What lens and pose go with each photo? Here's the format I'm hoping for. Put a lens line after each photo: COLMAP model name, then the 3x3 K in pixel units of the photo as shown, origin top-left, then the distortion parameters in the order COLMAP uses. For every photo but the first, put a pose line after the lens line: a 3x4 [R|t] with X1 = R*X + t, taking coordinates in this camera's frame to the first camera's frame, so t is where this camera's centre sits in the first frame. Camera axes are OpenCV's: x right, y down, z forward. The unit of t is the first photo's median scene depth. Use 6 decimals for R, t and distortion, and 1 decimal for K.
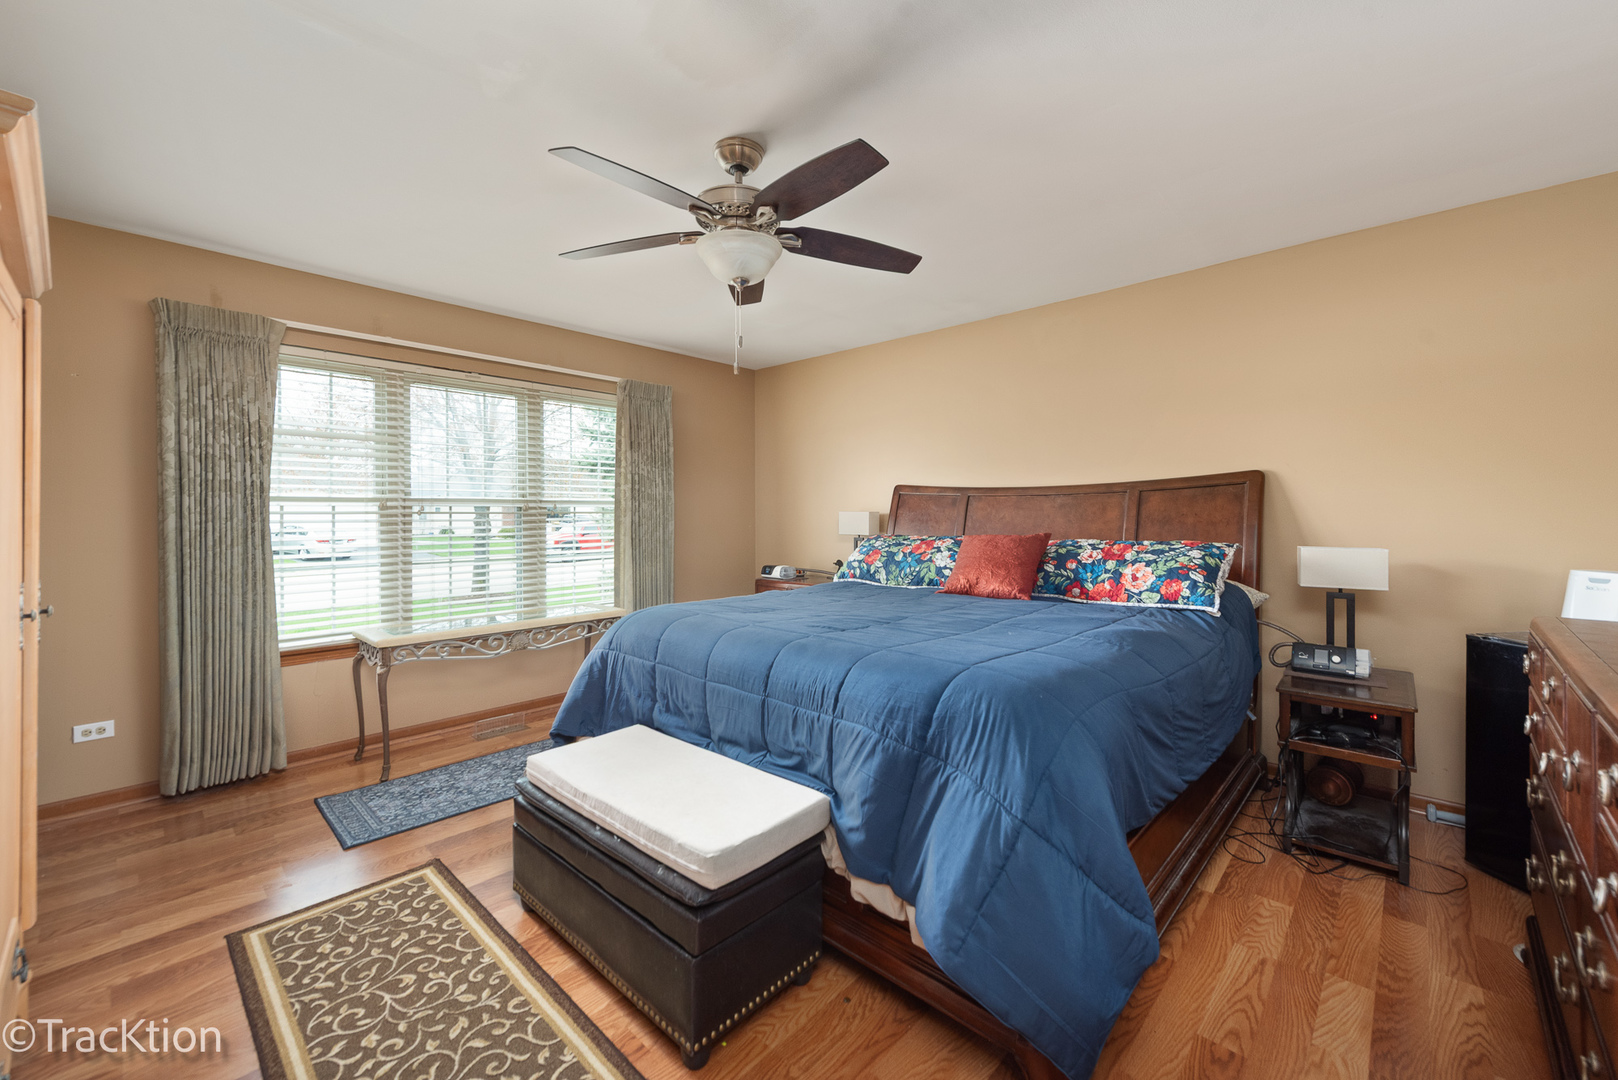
lens RADIAL K [[645.4, 0, 805.4], [0, 645.4, 517.7], [0, 0, 1]] dist [0.003908, 0.000089]
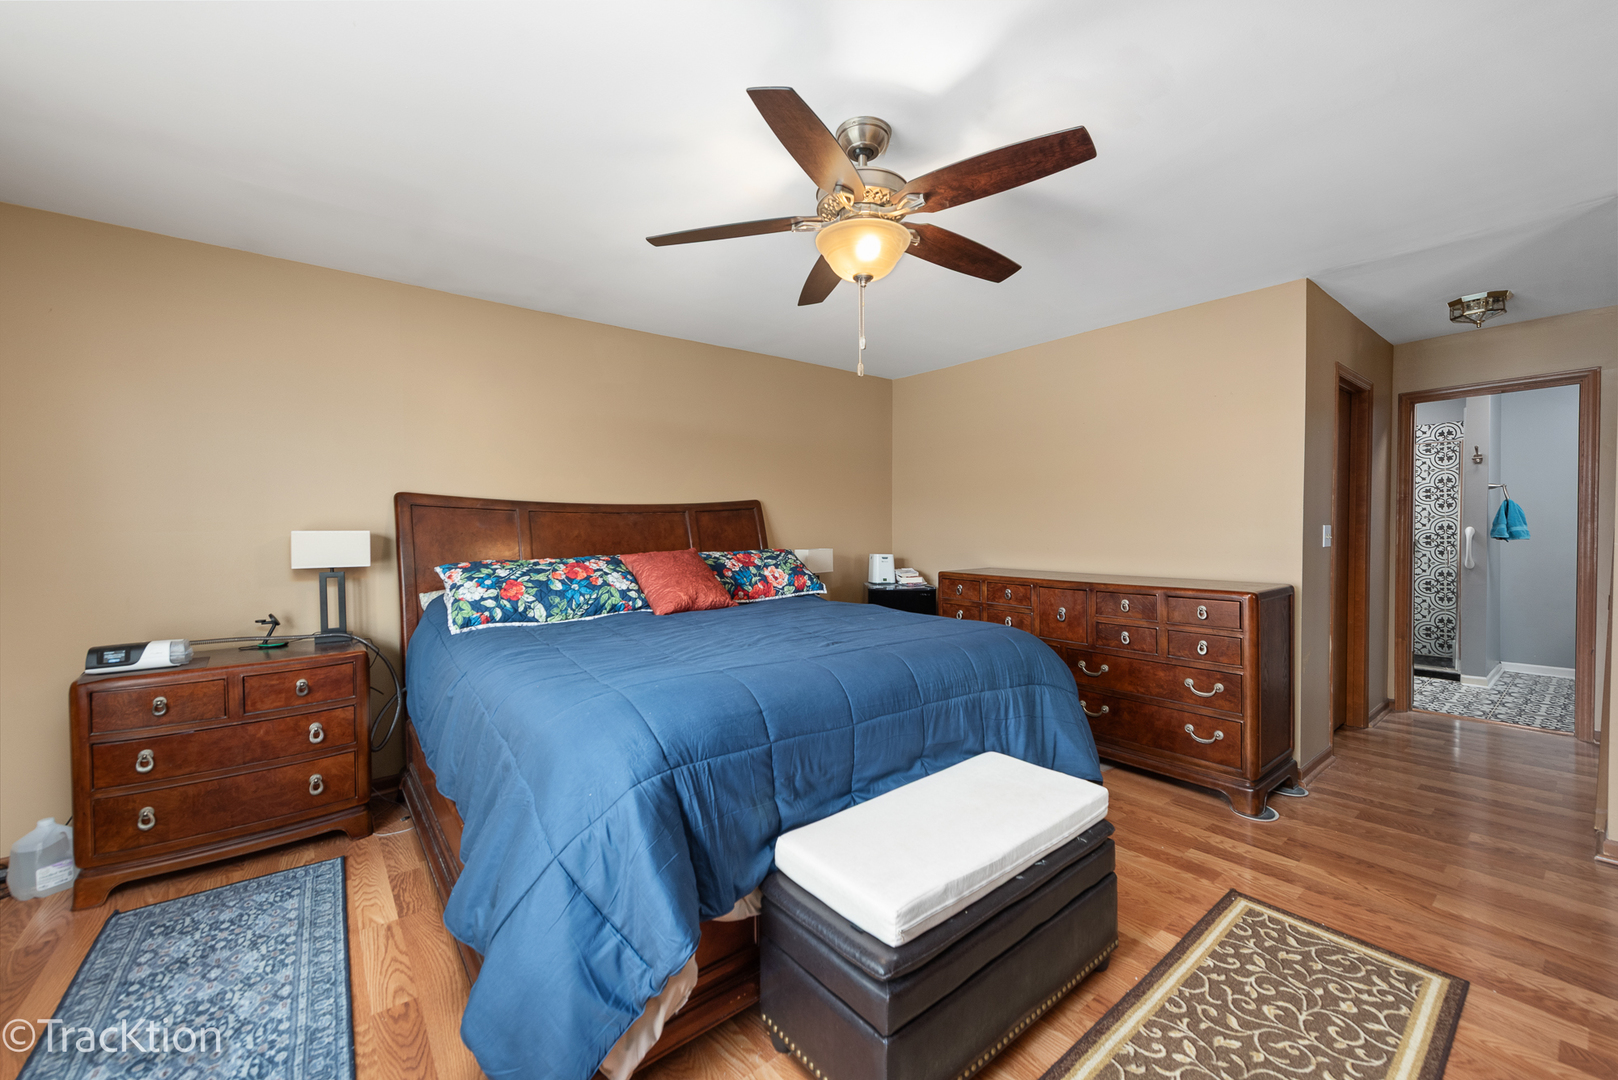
lens RADIAL K [[645.4, 0, 809.7], [0, 645.4, 538.3], [0, 0, 1]] dist [0.003908, 0.000089]
pose [[0.136874, -0.018244, 0.990420, -1.561365], [0.016088, 0.999739, 0.016192, -0.016679], [-0.990458, 0.013718, 0.137132, 1.454409]]
